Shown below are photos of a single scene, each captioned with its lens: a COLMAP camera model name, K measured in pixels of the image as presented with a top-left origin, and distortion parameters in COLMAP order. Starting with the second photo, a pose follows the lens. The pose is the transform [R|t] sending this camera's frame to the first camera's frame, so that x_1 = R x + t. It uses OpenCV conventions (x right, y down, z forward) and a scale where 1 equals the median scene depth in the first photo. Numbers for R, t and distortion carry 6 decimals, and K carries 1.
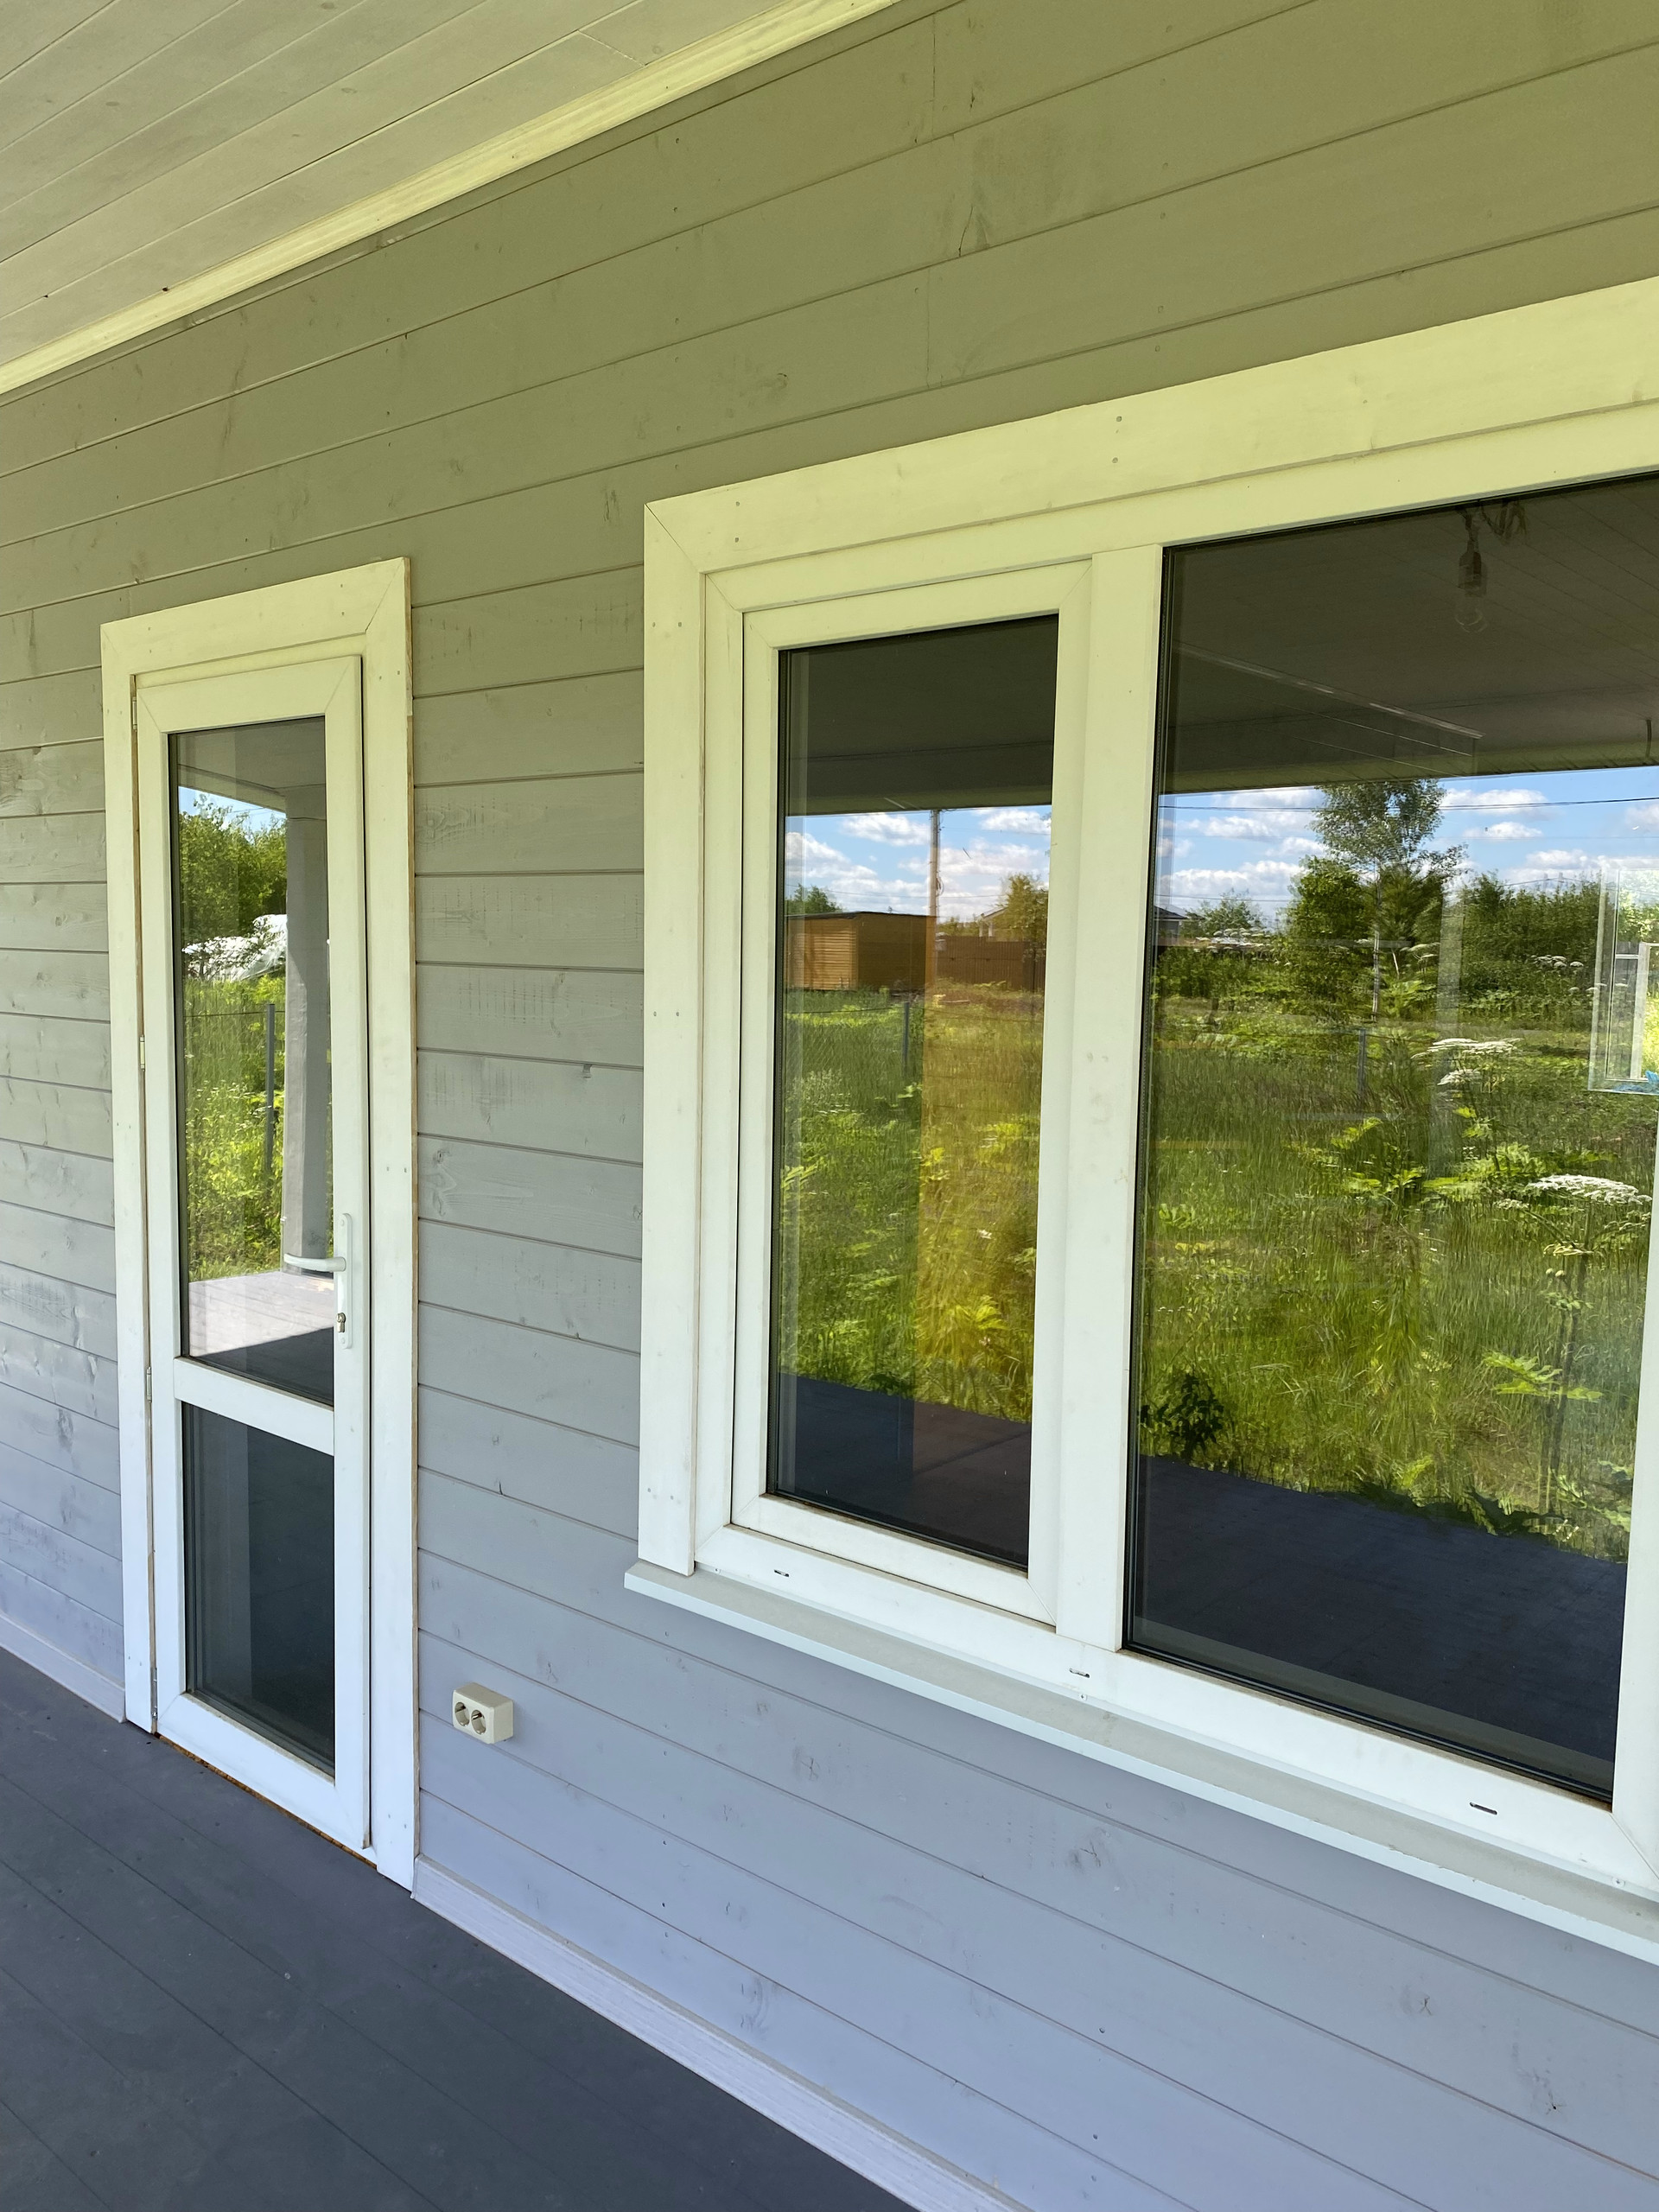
lens RADIAL K [[1665.5, 0, 829.5], [0, 1665.5, 1106.0], [0, 0, 1]] dist [-0.013836, 0.002958]
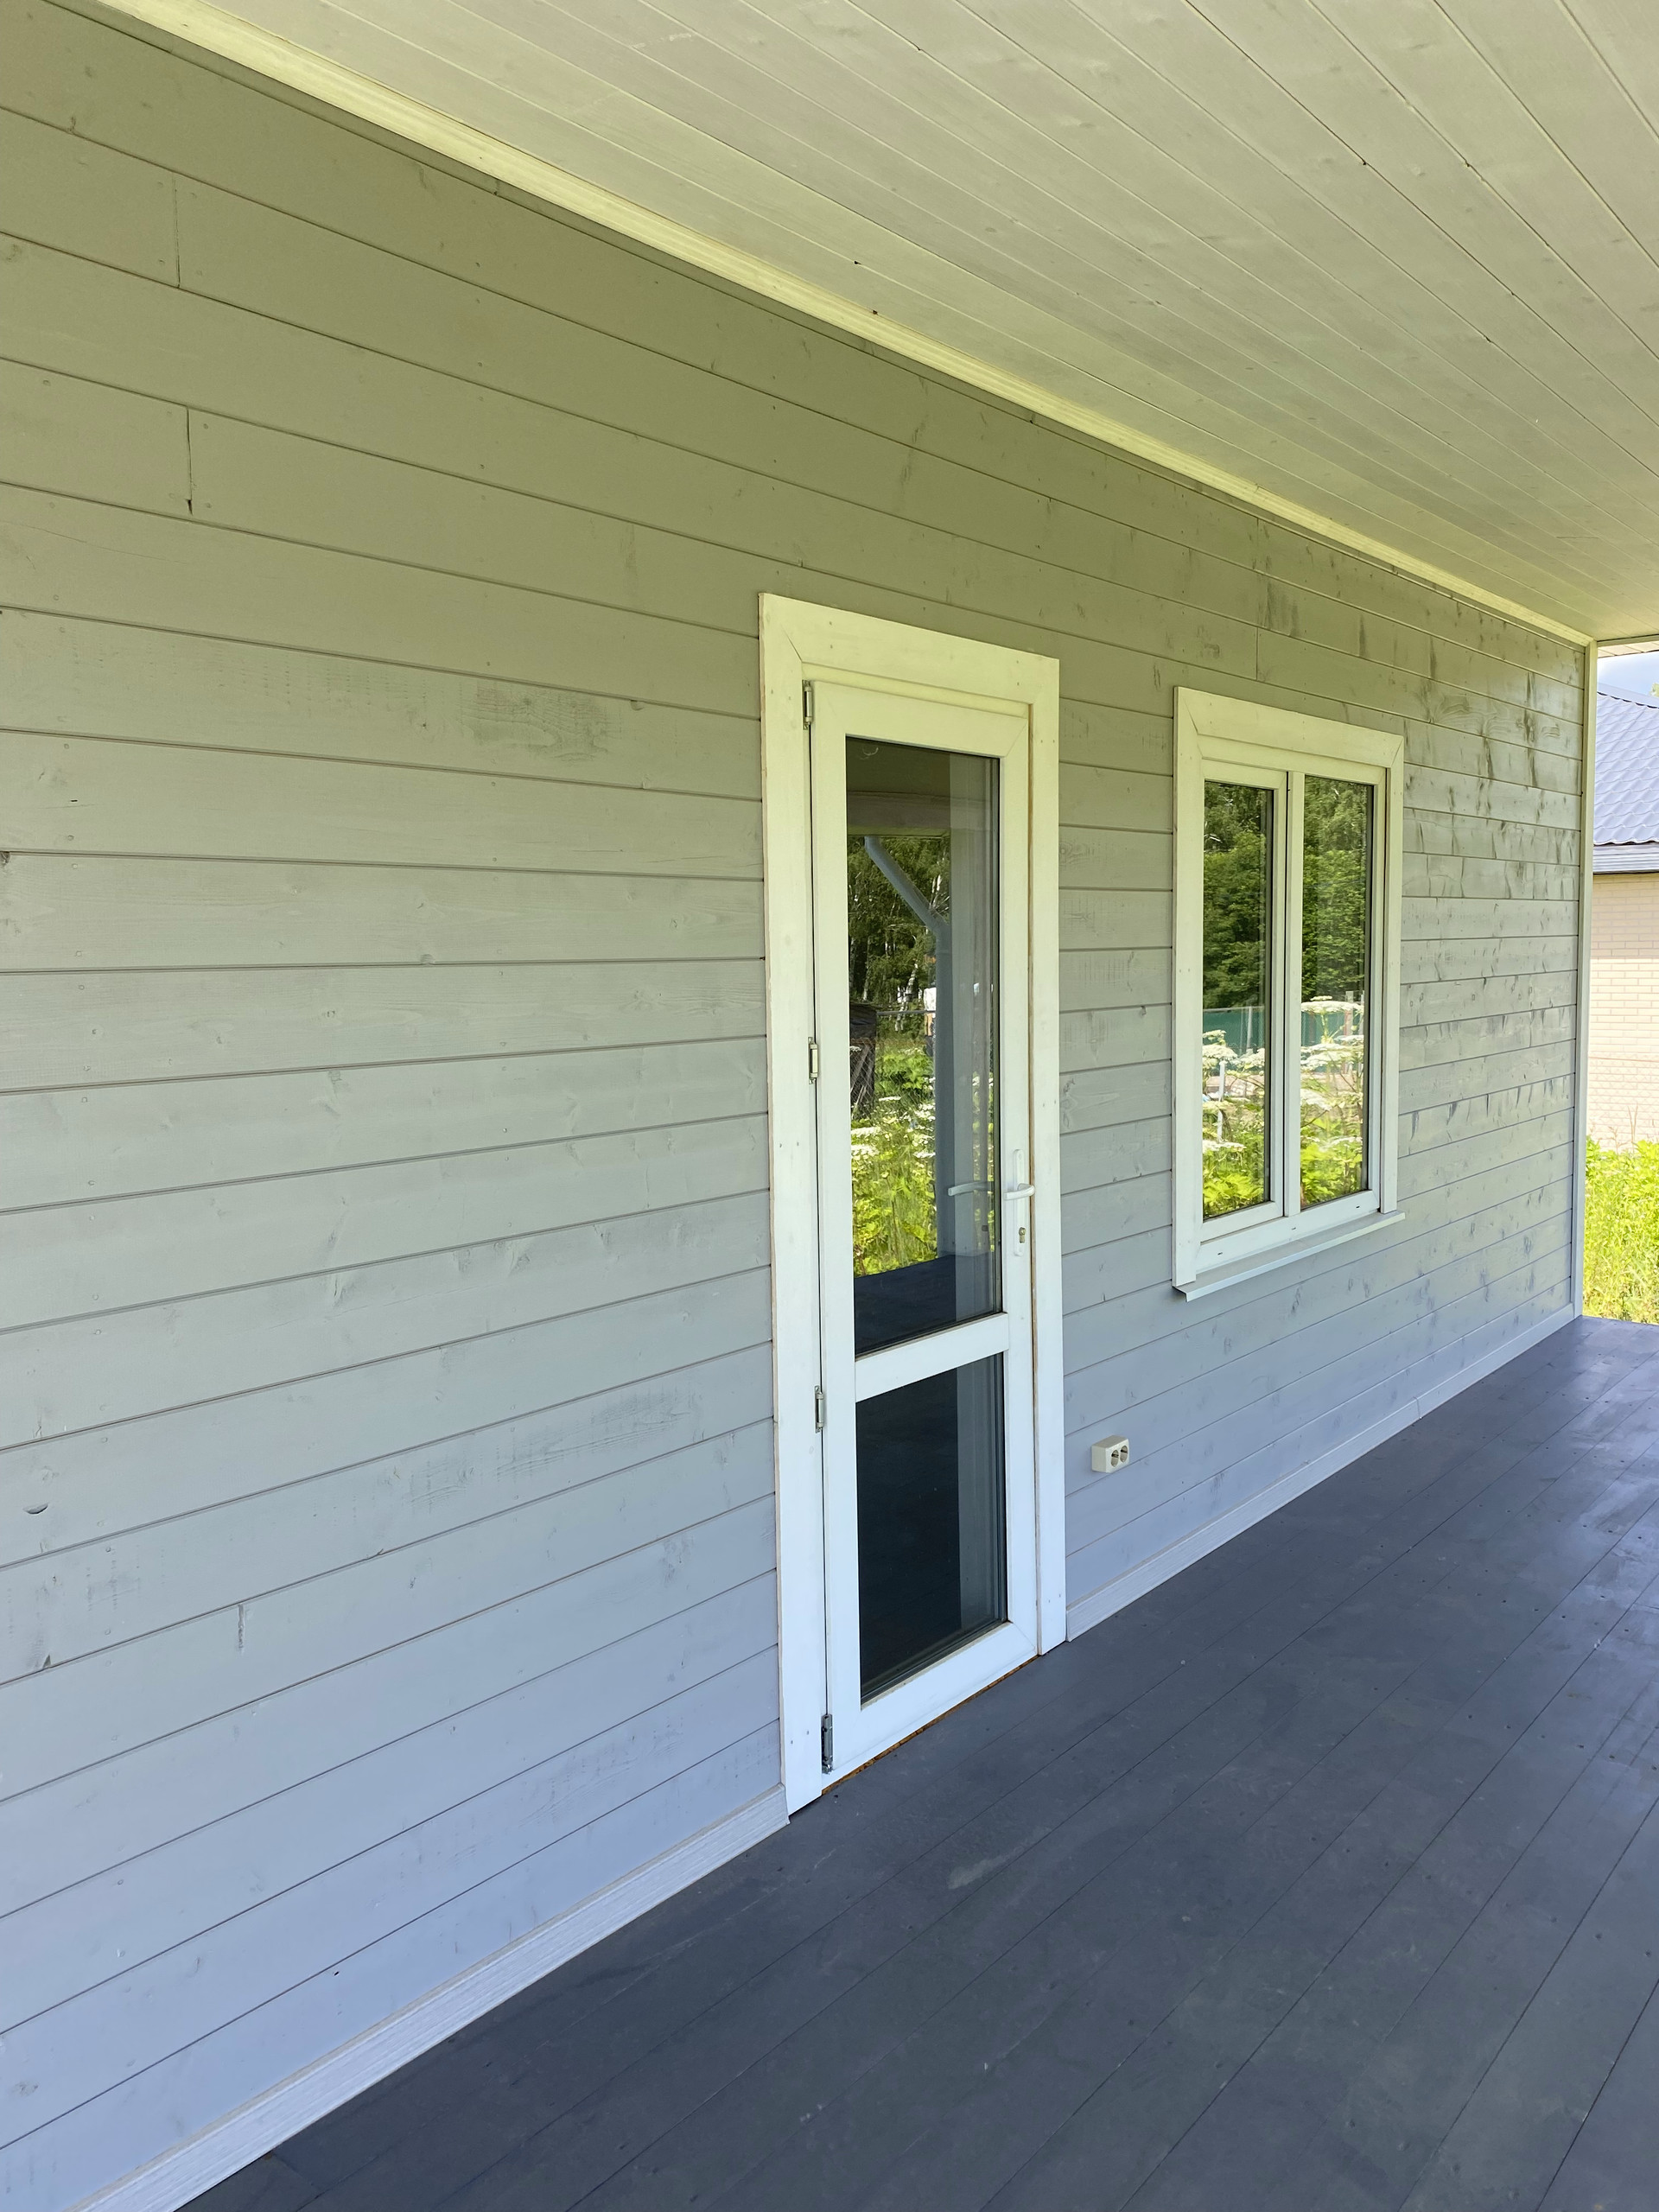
lens RADIAL K [[1695.1, 0, 829.5], [0, 1695.1, 1106.0], [0, 0, 1]] dist [0.009028, -0.004390]
pose [[-0.008815, -0.106461, 0.994278, -1.682440], [0.122019, 0.986772, 0.106739, -0.133280], [-0.992489, 0.122261, 0.004292, 1.208596]]
